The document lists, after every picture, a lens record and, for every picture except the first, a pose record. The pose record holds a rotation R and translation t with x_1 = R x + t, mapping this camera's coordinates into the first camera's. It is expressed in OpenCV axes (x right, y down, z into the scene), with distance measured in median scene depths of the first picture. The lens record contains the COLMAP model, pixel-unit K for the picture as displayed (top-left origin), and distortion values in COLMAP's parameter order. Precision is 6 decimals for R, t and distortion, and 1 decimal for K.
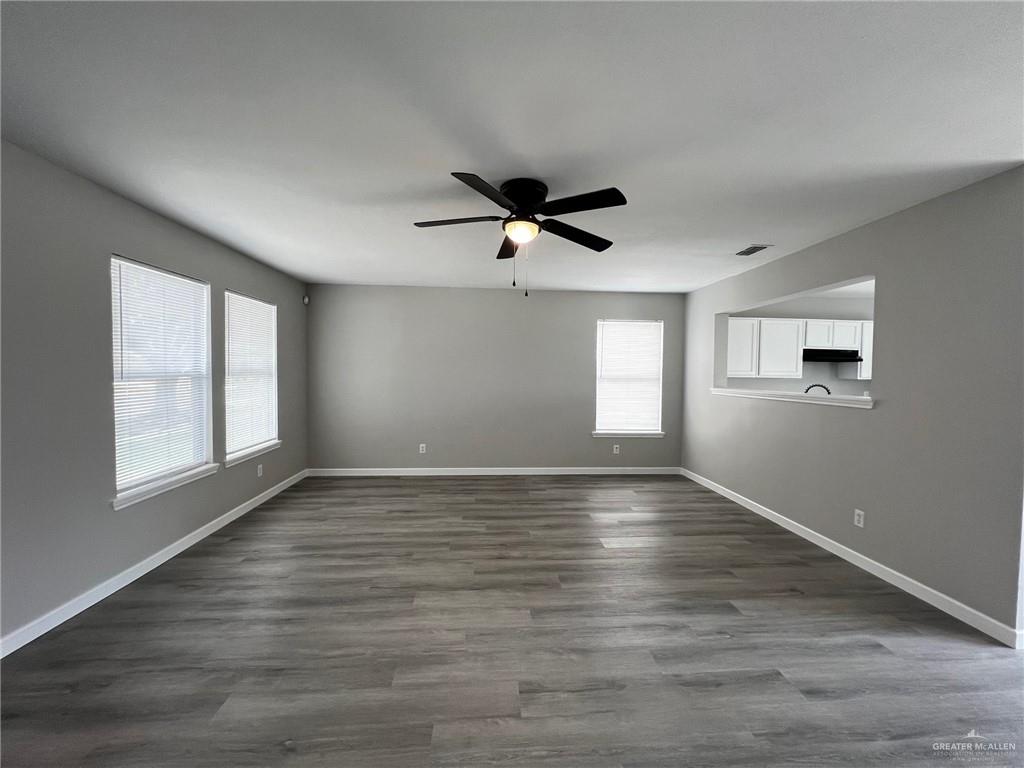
lens RADIAL K [[407.1, 0, 512.0], [0, 407.1, 384.0], [0, 0, 1]] dist [-0.002287, 0.000233]
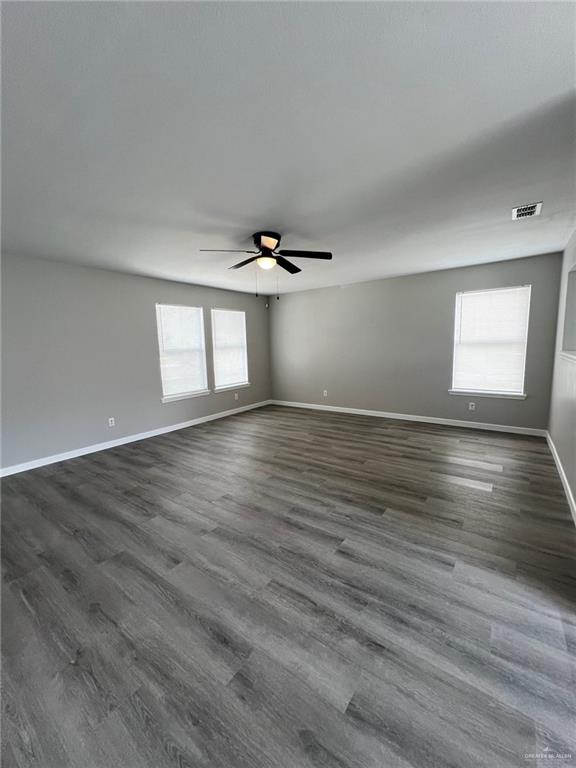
lens RADIAL K [[305.3, 0, 286.0], [0, 305.3, 384.9], [0, 0, 1]] dist [-0.002287, 0.000233]
pose [[0.762309, 0.052834, -0.645054, 0.603451], [0.016935, 0.994693, 0.101485, 0.006800], [0.646992, -0.088287, 0.757368, 0.024270]]
